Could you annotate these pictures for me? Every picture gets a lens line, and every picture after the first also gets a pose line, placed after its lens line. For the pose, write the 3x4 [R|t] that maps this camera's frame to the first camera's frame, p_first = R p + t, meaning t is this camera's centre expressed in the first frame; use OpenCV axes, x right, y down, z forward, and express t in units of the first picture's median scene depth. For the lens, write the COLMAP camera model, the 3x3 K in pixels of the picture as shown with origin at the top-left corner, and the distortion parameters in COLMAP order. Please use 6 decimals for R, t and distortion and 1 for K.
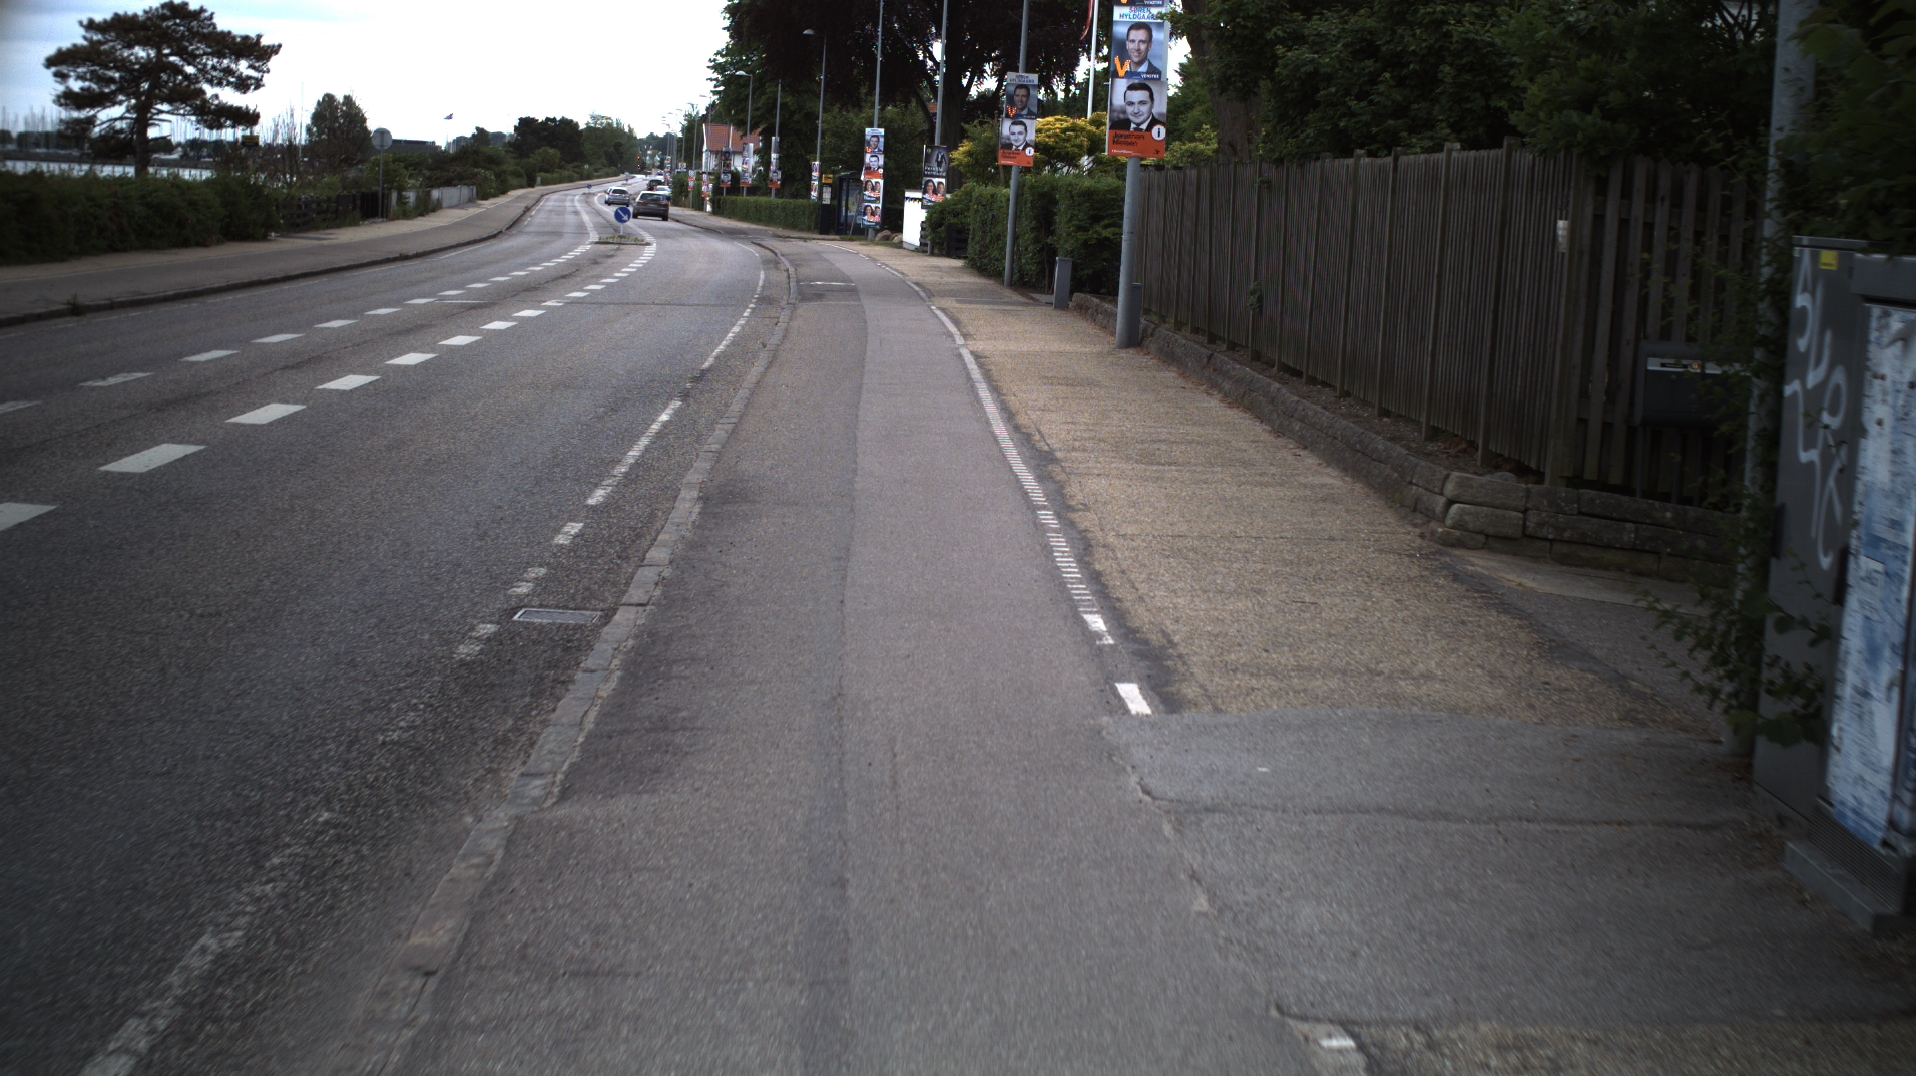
lens RADIAL K [[3317.1, 0, 958.0], [0, 3317.1, 538.0], [0, 0, 1]] dist [-0.286934, 0.340456]
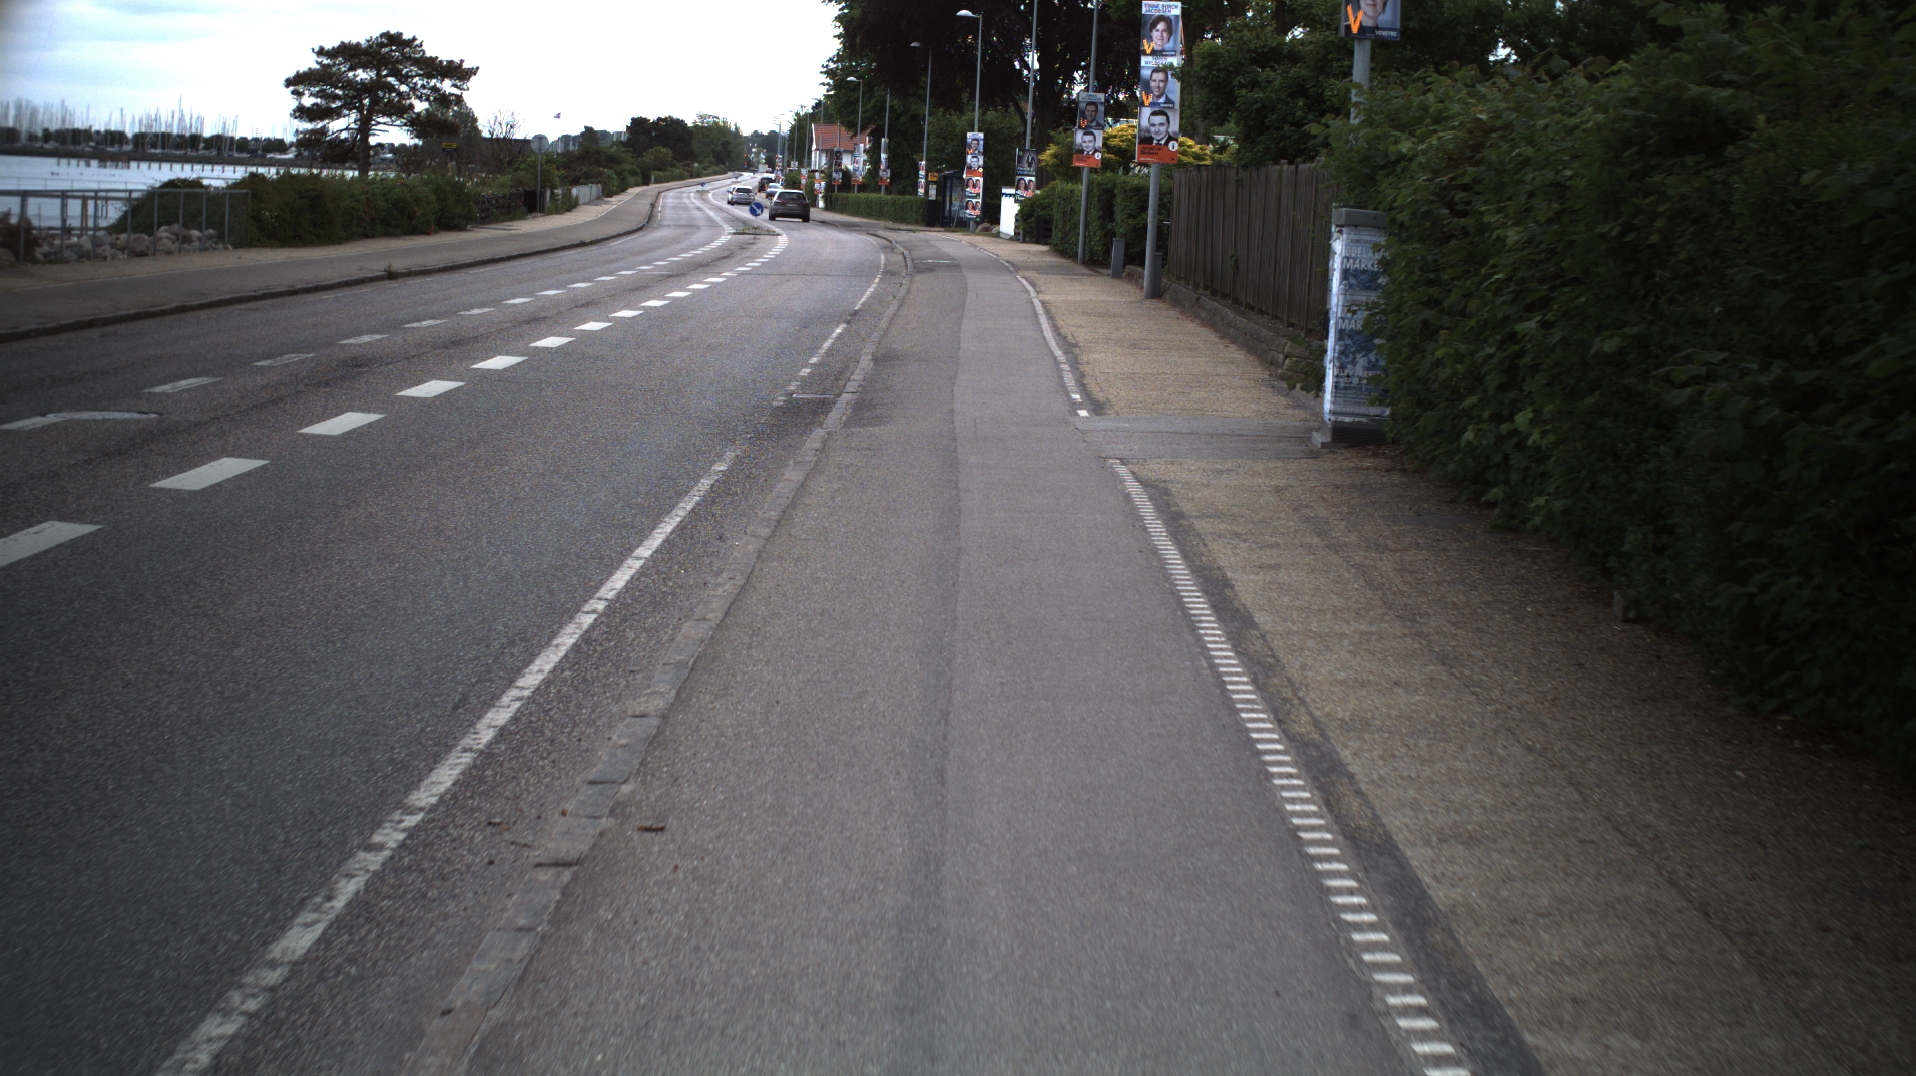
lens RADIAL K [[3317.1, 0, 958.0], [0, 3317.1, 538.0], [0, 0, 1]] dist [-0.286934, 0.340456]
pose [[0.999510, -0.001796, -0.031256, 0.005946], [0.001827, 0.999998, 0.000988, 0.020299], [0.031254, -0.001045, 0.999511, -0.193580]]
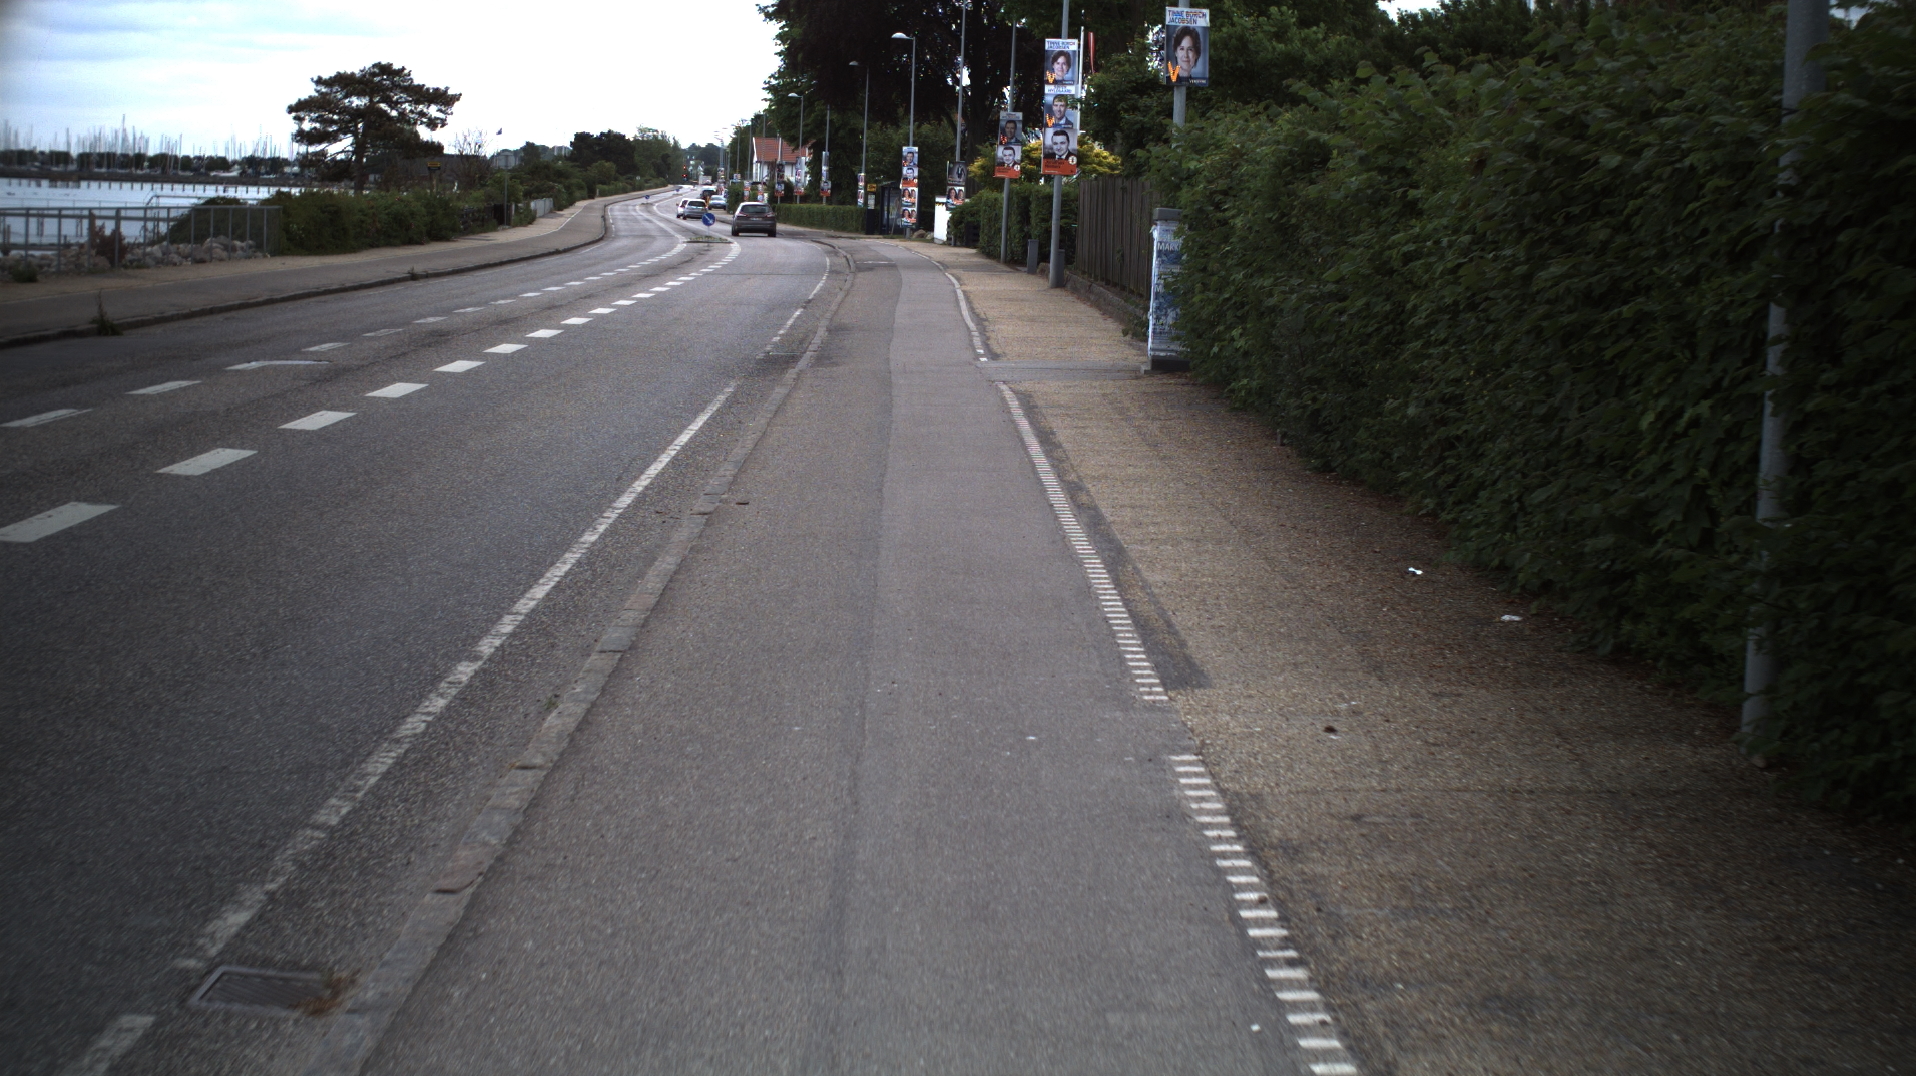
lens RADIAL K [[3317.1, 0, 958.0], [0, 3317.1, 538.0], [0, 0, 1]] dist [-0.286934, 0.340456]
pose [[0.999799, -0.014399, -0.013960, 0.010848], [0.014376, 0.999895, -0.001748, 0.033958], [0.013983, 0.001547, 0.999901, -0.322664]]
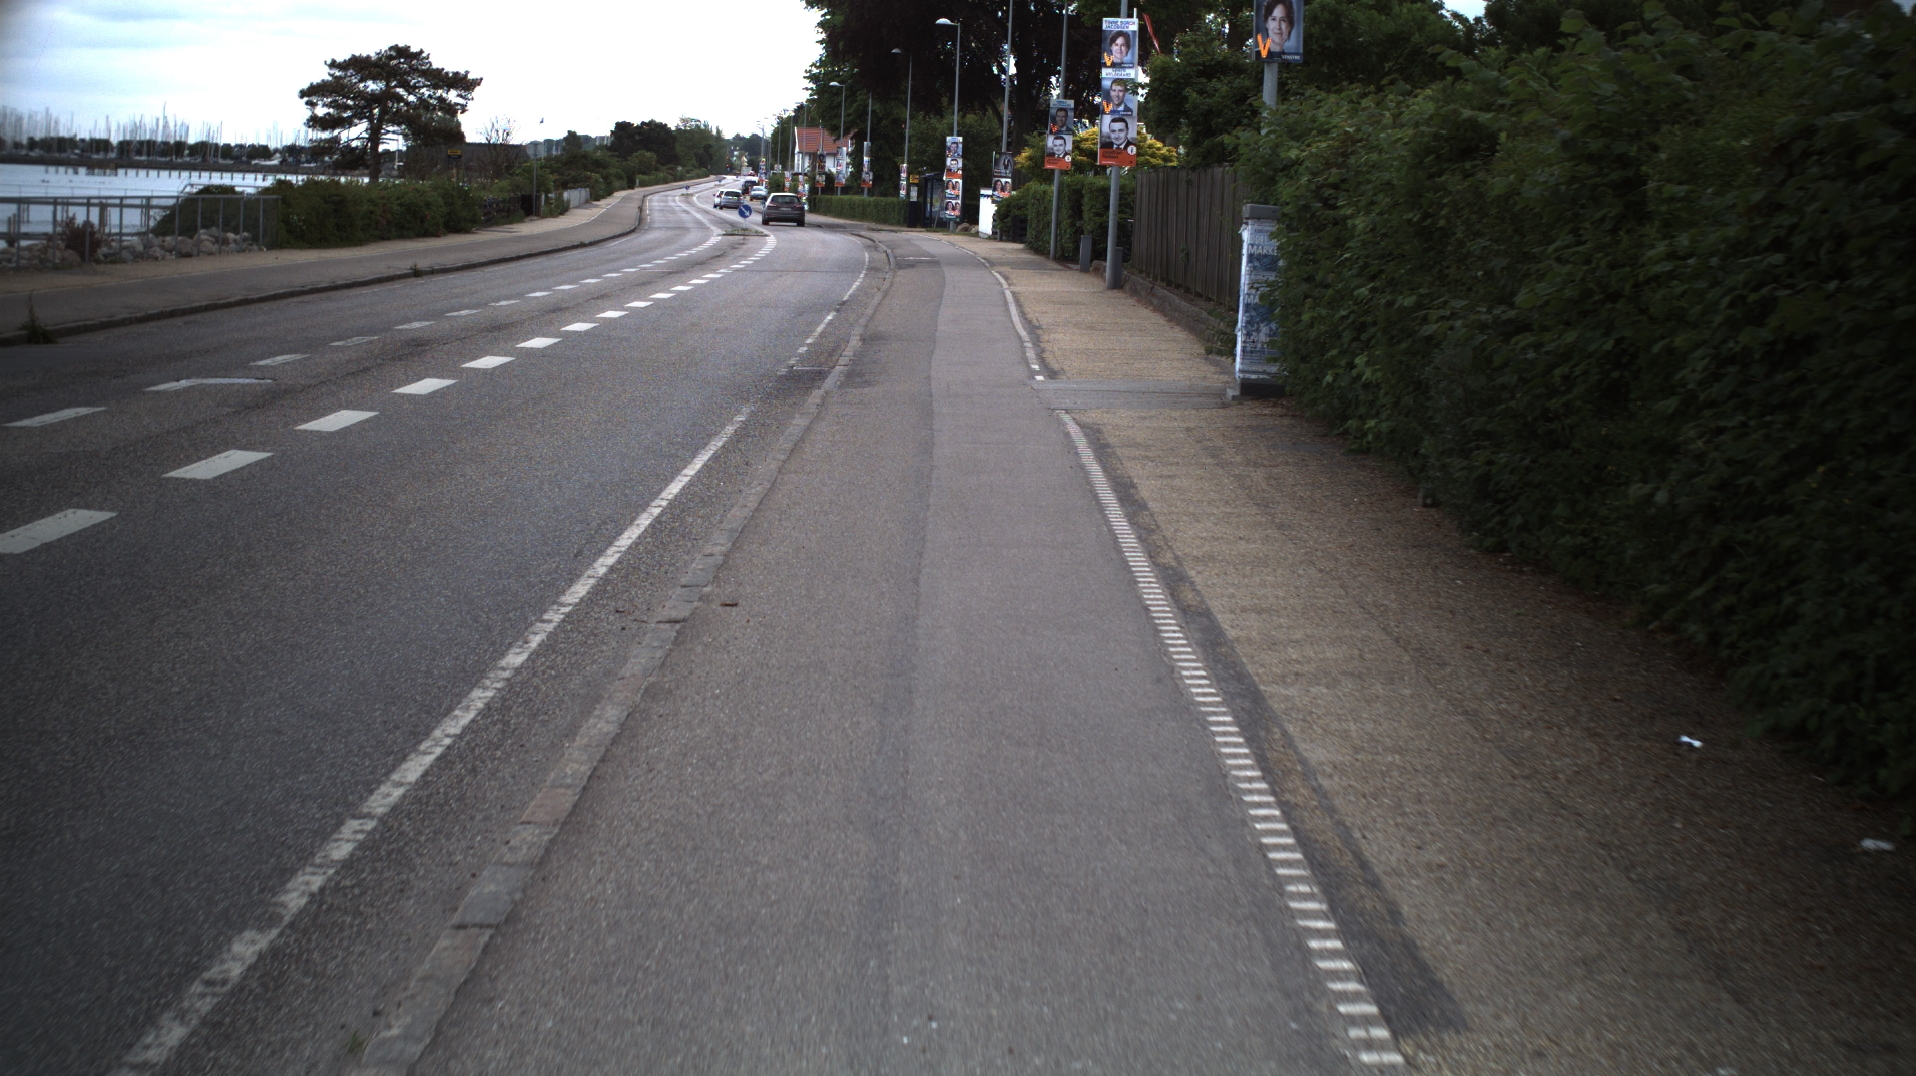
lens RADIAL K [[3317.1, 0, 958.0], [0, 3317.1, 538.0], [0, 0, 1]] dist [-0.286934, 0.340456]
pose [[0.999612, -0.008660, -0.026489, 0.008821], [0.008678, 0.999962, 0.000537, 0.027074], [0.026484, -0.000766, 0.999649, -0.258115]]
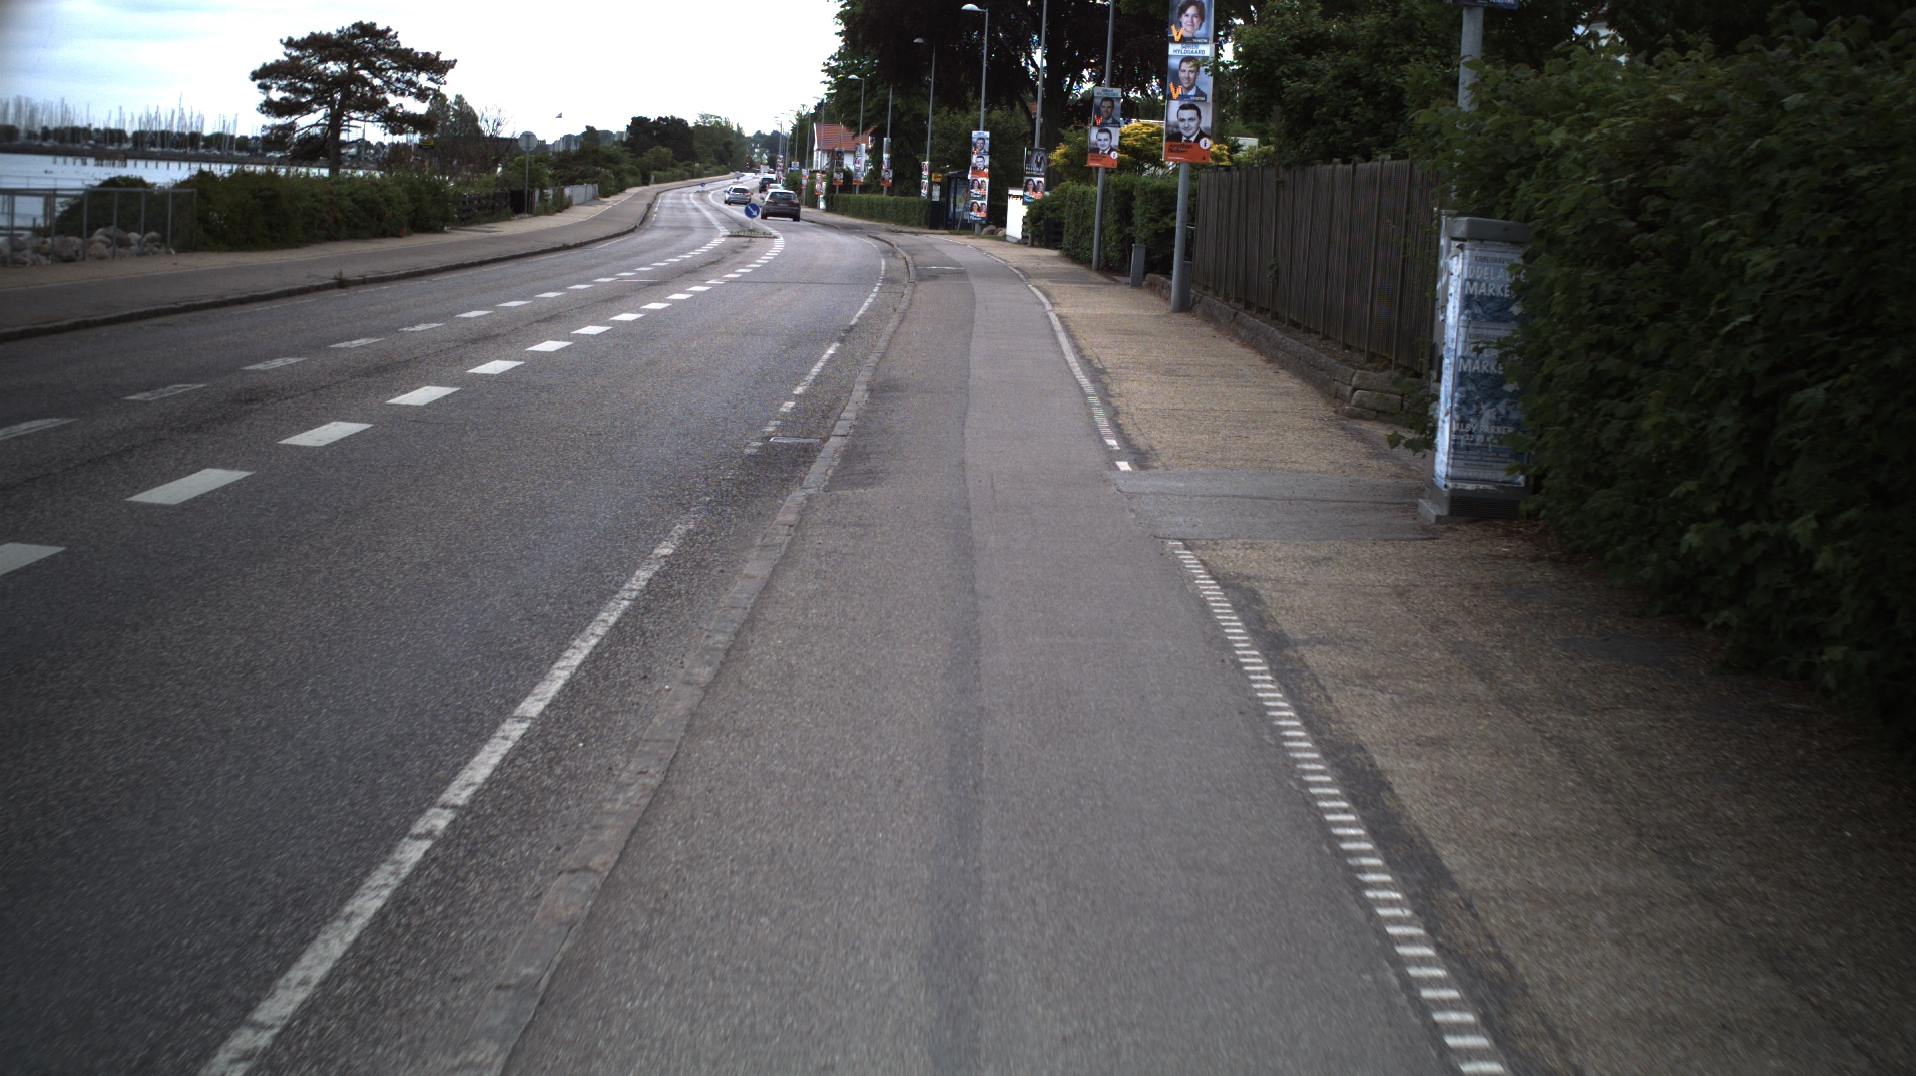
lens RADIAL K [[3317.1, 0, 958.0], [0, 3317.1, 538.0], [0, 0, 1]] dist [-0.286934, 0.340456]
pose [[0.999493, 0.001272, -0.031804, 0.003064], [-0.001251, 0.999999, 0.000668, 0.013521], [0.031805, -0.000628, 0.999494, -0.129107]]
